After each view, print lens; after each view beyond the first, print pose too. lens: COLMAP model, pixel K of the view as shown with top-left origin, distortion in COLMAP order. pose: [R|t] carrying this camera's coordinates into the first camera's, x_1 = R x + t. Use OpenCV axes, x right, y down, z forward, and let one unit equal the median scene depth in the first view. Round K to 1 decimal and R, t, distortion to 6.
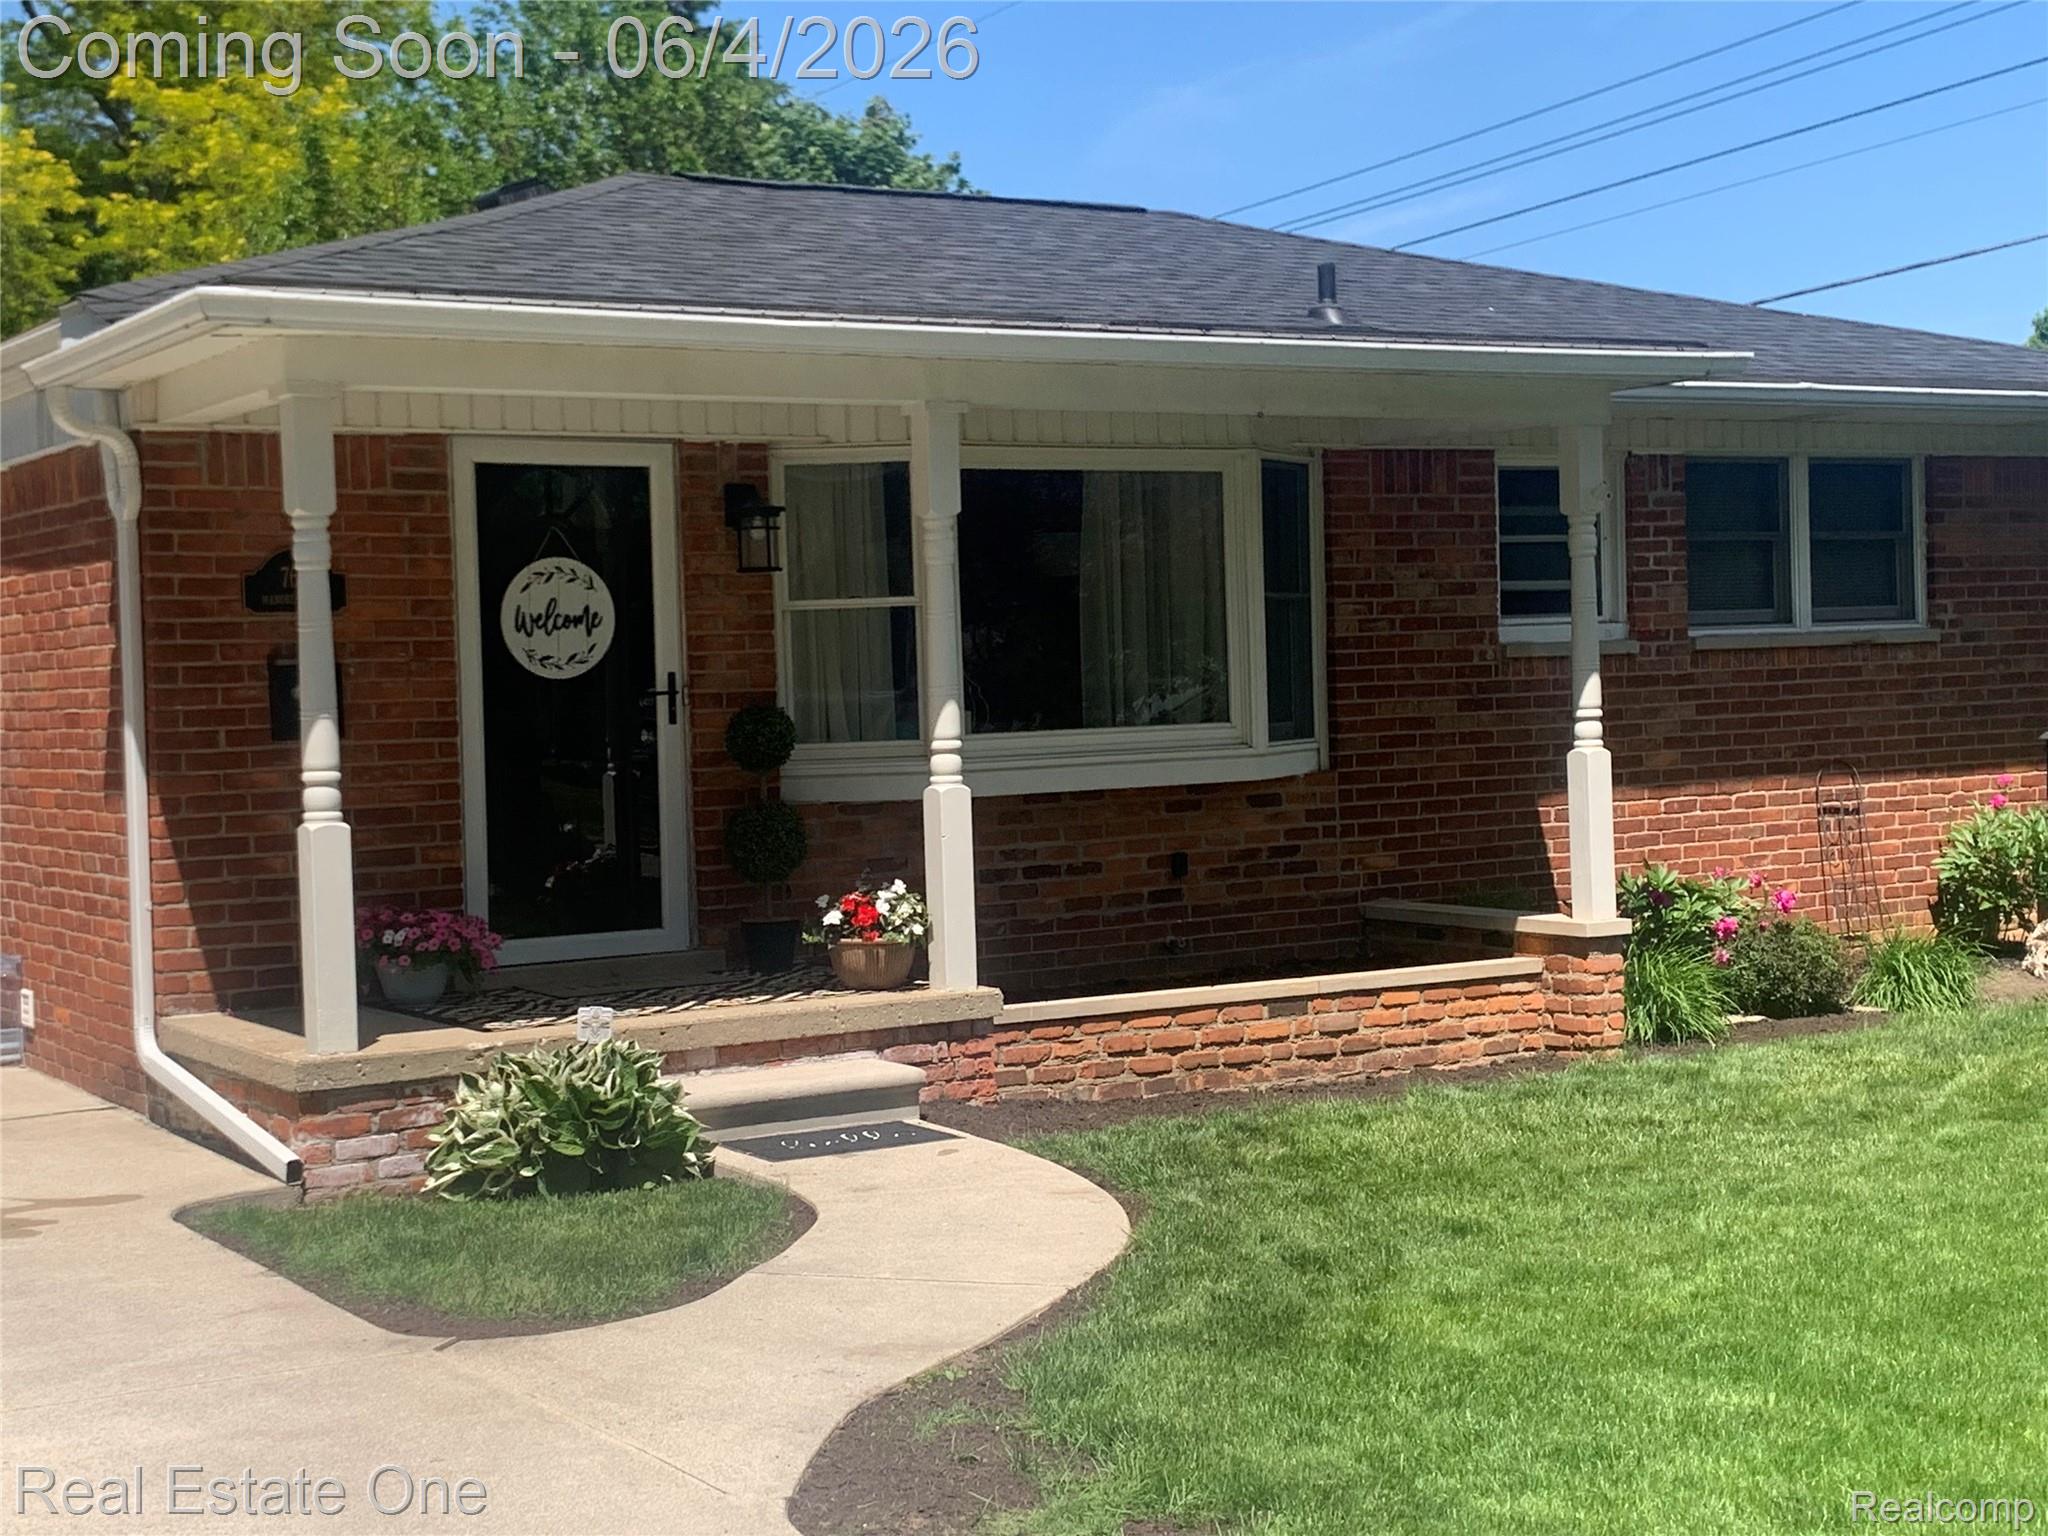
lens RADIAL K [[2941.5, 0, 1024.0], [0, 2941.5, 768.0], [0, 0, 1]] dist [0.290985, -1.528991]
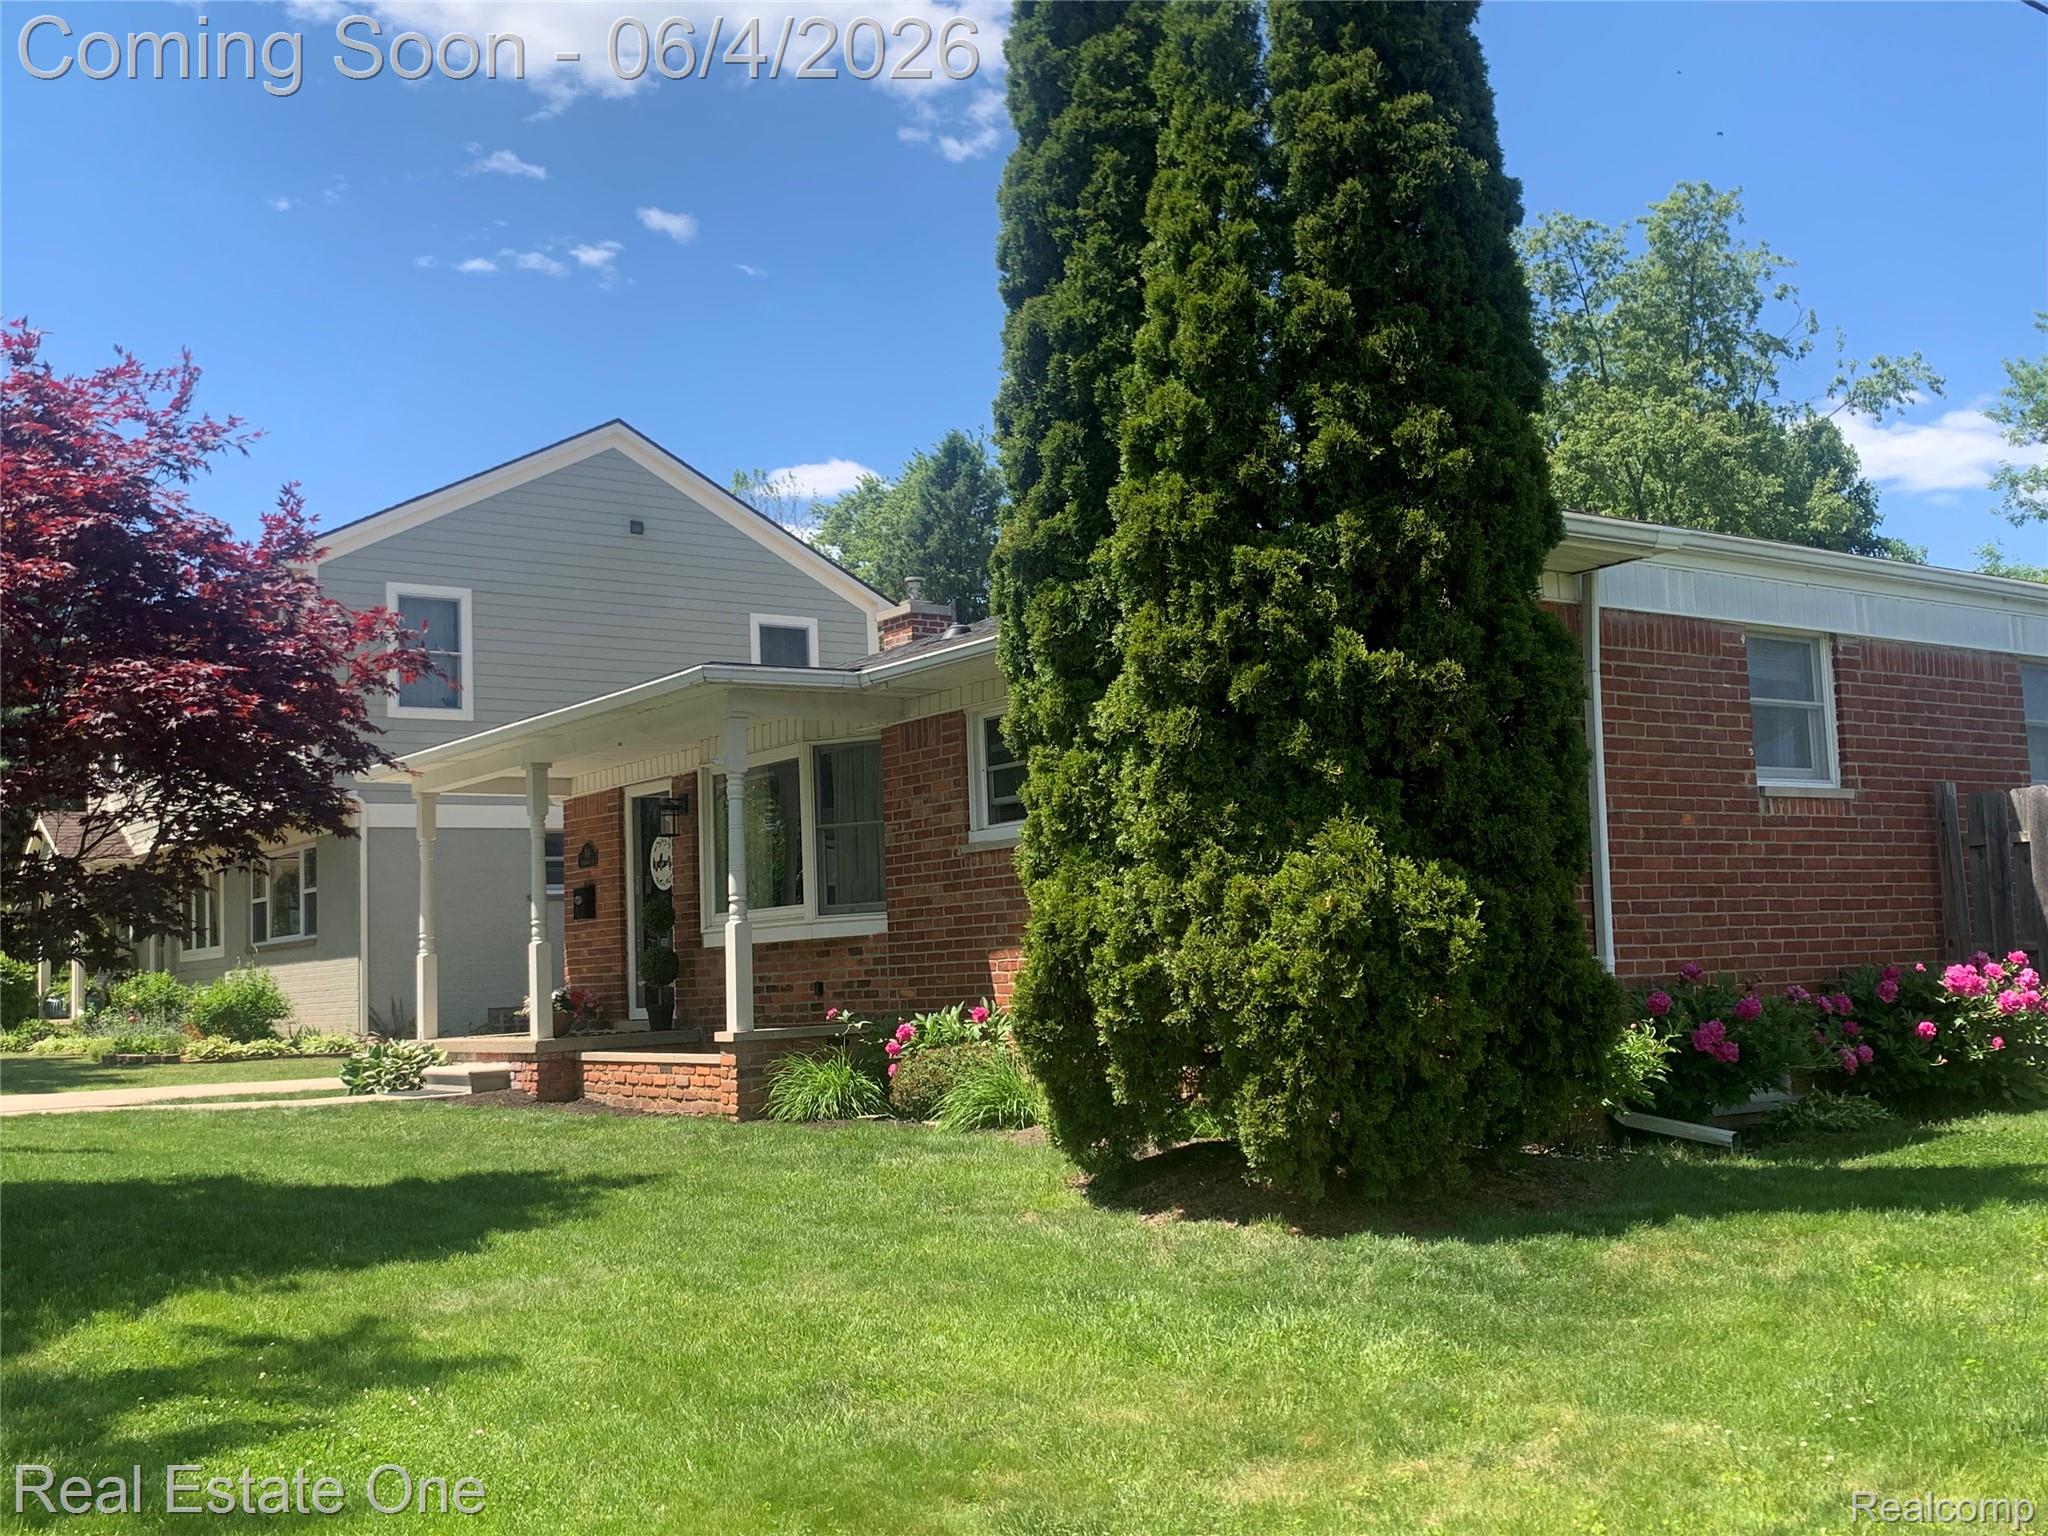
lens RADIAL K [[2108.5, 0, 1024.0], [0, 2108.5, 768.0], [0, 0, 1]] dist [0.154840, 0.000477]
pose [[0.063215, -0.069860, -0.995552, 1.360373], [0.006349, 0.997555, -0.069598, -0.008704], [0.997980, -0.001922, 0.063504, 1.112592]]
